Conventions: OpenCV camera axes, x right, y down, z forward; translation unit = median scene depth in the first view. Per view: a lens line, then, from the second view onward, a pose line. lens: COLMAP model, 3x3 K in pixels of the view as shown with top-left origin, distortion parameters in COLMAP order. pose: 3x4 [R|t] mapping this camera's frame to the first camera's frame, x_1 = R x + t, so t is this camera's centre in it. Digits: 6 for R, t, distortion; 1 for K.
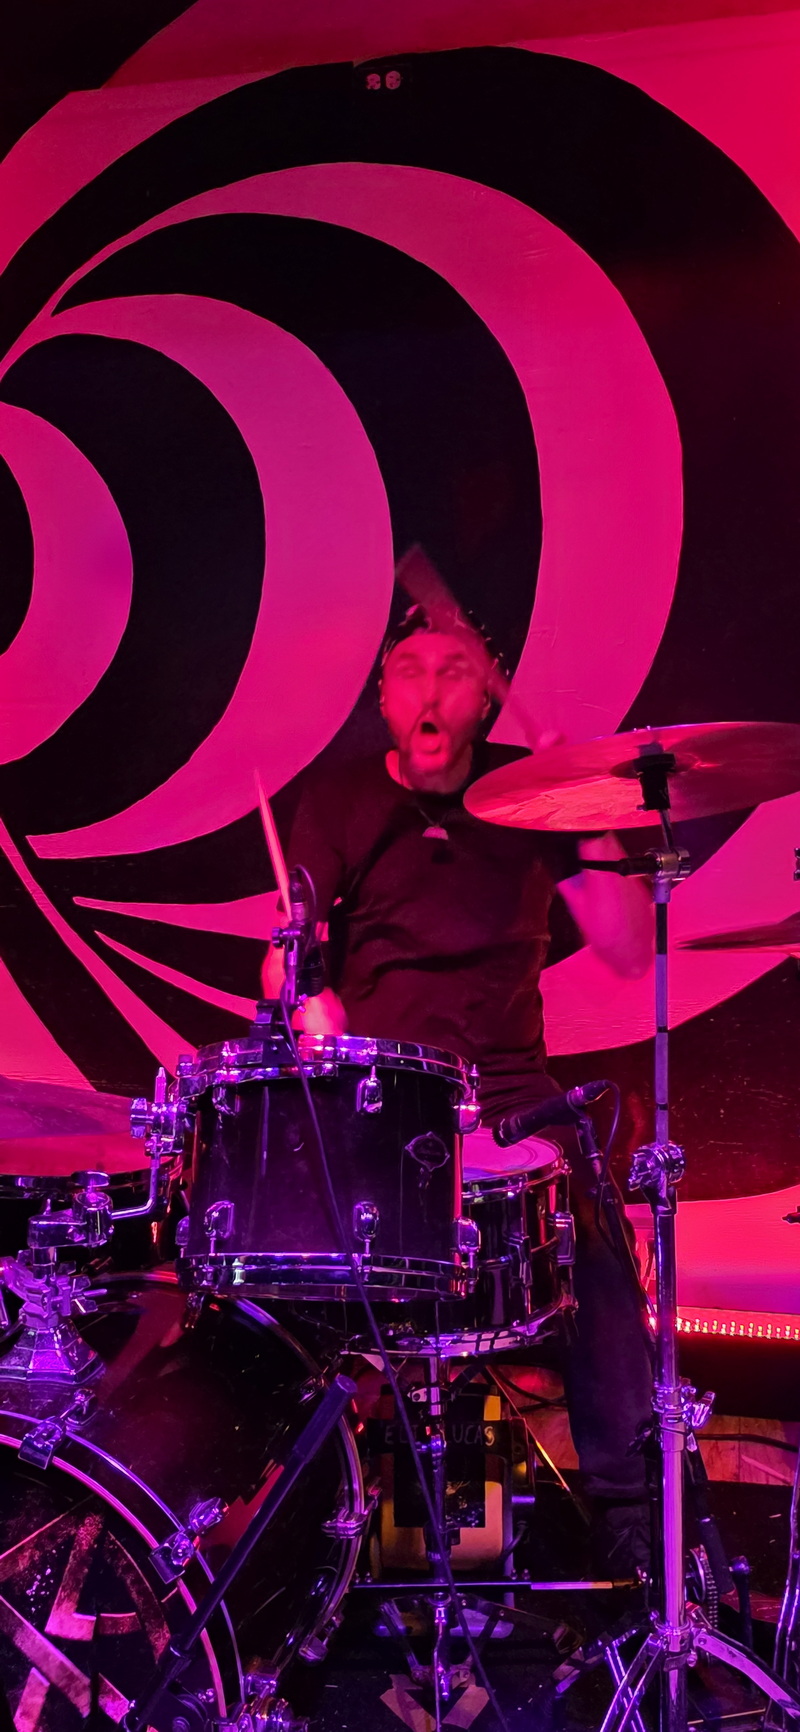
lens RADIAL K [[1662.5, 0, 394.7], [0, 1662.5, 879.9], [0, 0, 1]] dist [0.045558, 0.000000]
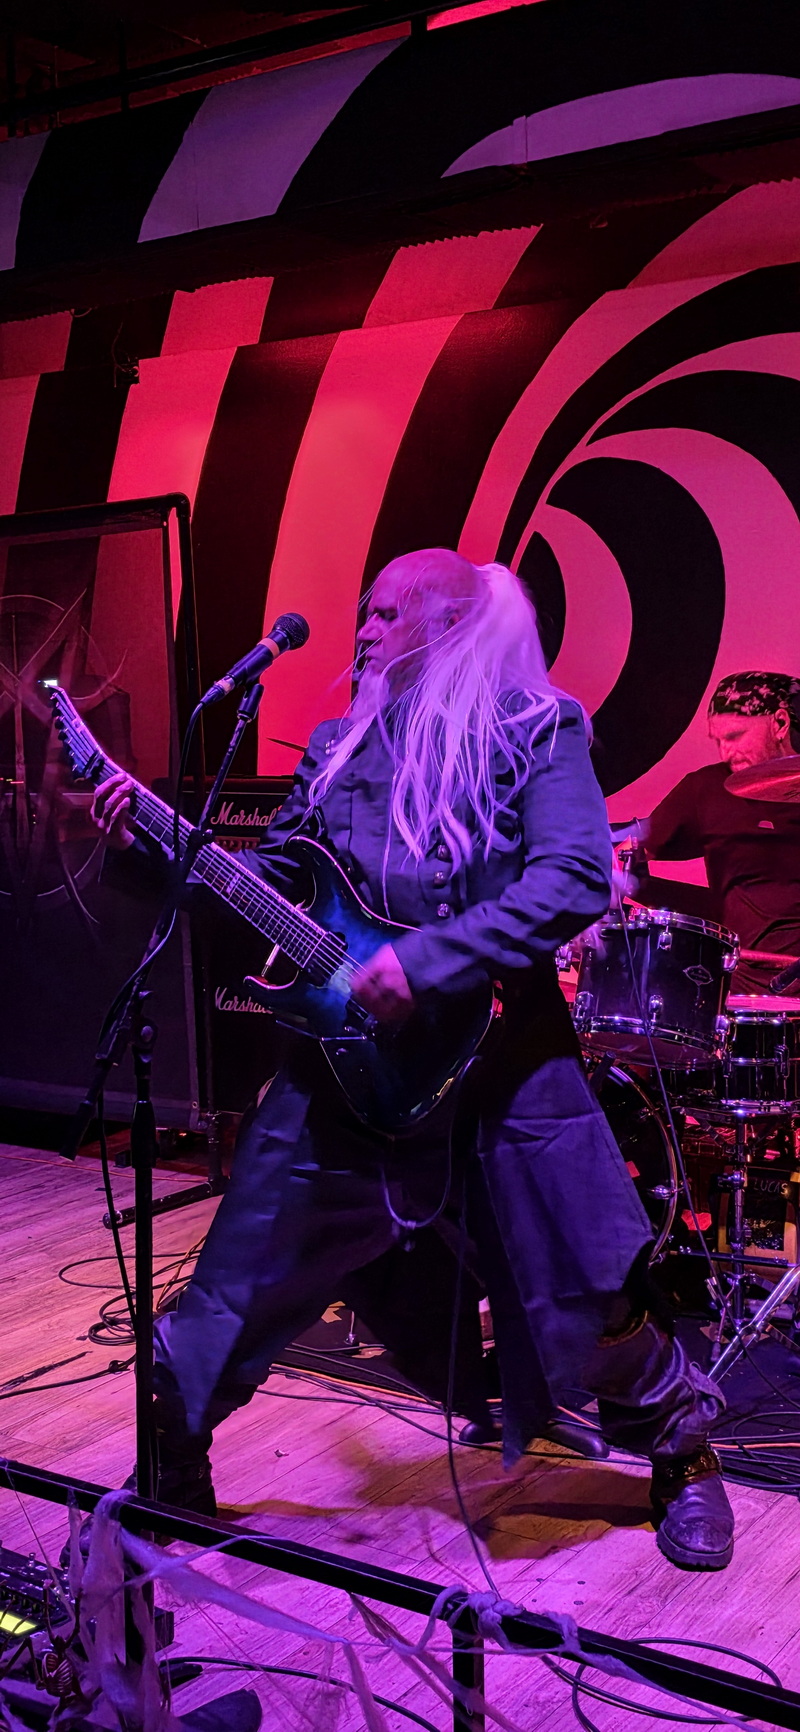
lens RADIAL K [[1806.1, 0, 397.0], [0, 1806.1, 863.8], [0, 0, 1]] dist [0.083324, 0.000000]
pose [[0.933393, 0.044610, -0.356073, 0.306841], [-0.047293, 0.998880, 0.001172, 0.039490], [0.355727, 0.015746, 0.934457, -0.728074]]
